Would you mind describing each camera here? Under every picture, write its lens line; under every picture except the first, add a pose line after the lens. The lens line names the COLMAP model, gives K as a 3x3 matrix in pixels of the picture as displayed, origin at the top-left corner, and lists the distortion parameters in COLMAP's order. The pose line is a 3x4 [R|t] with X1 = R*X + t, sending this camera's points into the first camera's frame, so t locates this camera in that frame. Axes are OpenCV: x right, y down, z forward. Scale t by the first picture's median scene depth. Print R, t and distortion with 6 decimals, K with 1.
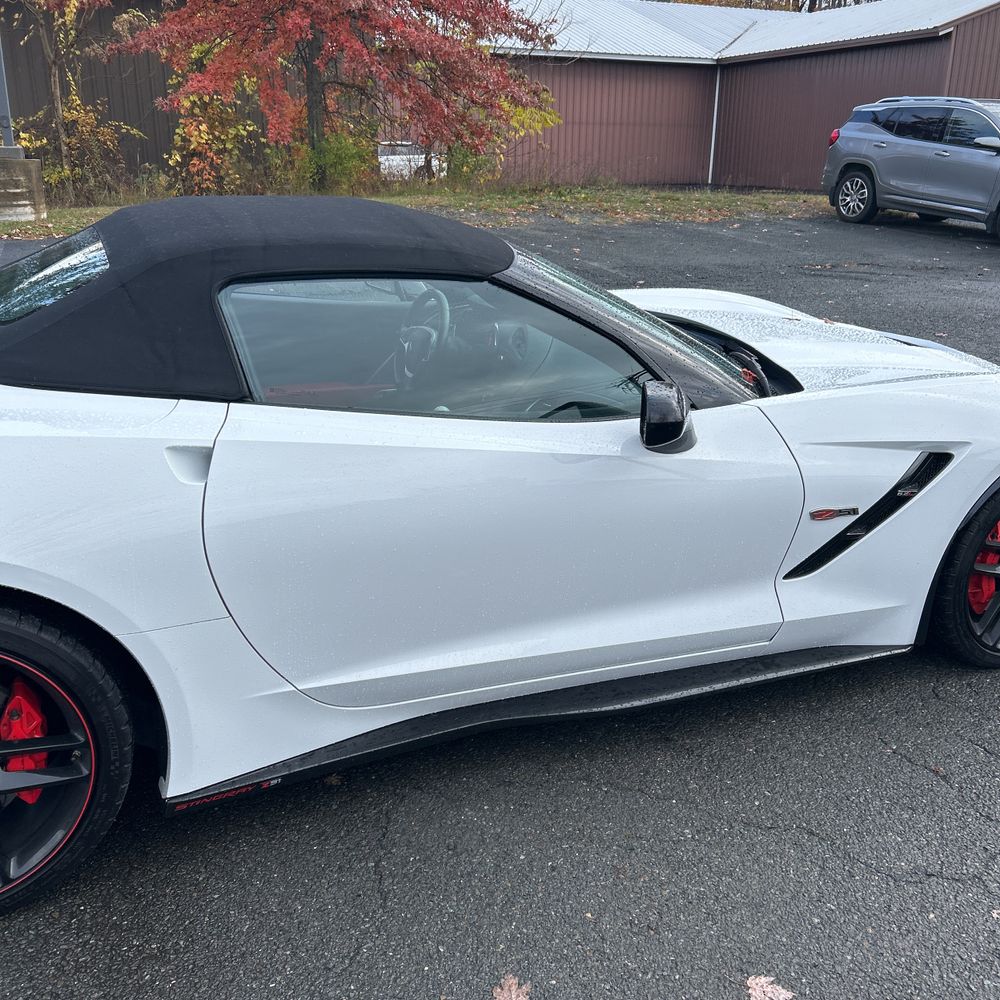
lens RADIAL K [[908.8, 0, 501.9], [0, 908.8, 487.7], [0, 0, 1]] dist [0.015063, -0.032560]
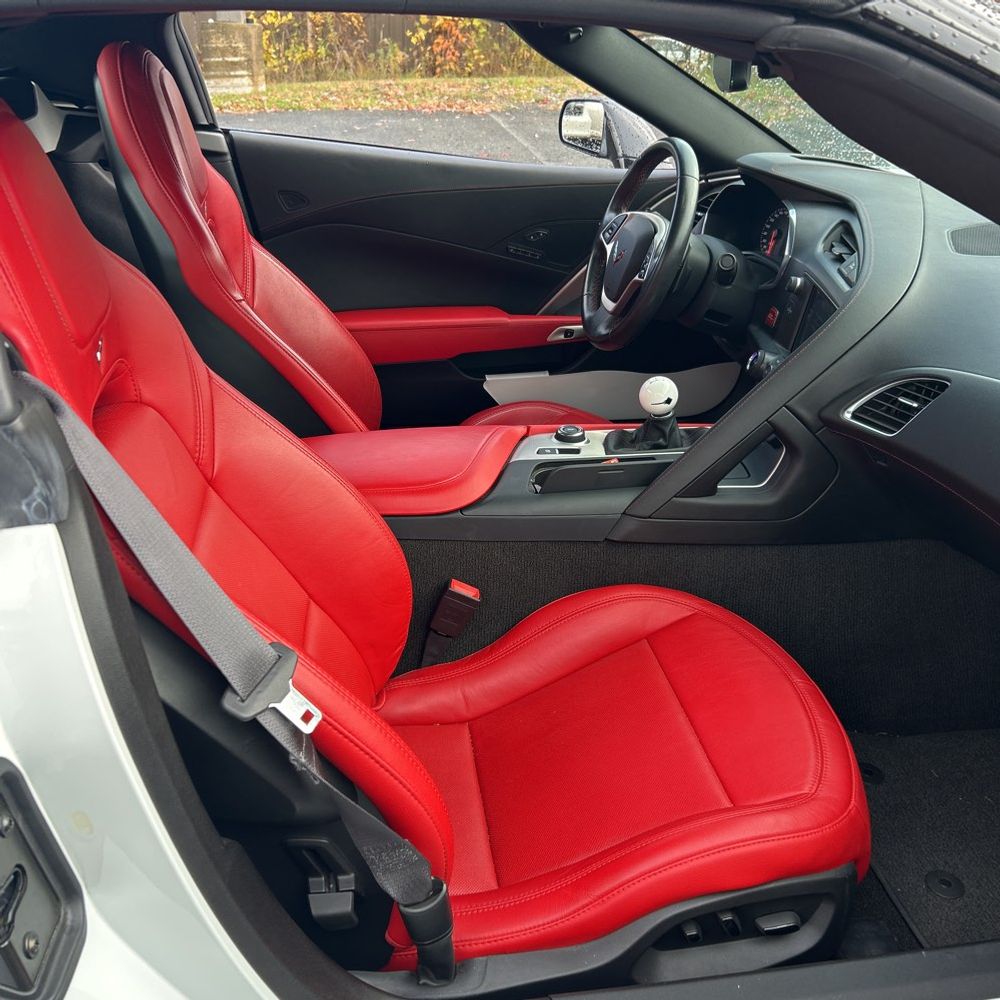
lens RADIAL K [[908.8, 0, 501.9], [0, 908.8, 487.7], [0, 0, 1]] dist [0.015063, -0.032560]
pose [[0.965296, 0.110923, -0.236431, -0.013888], [-0.087101, 0.990224, 0.108953, -0.039104], [0.246205, -0.084578, 0.965520, 0.256131]]
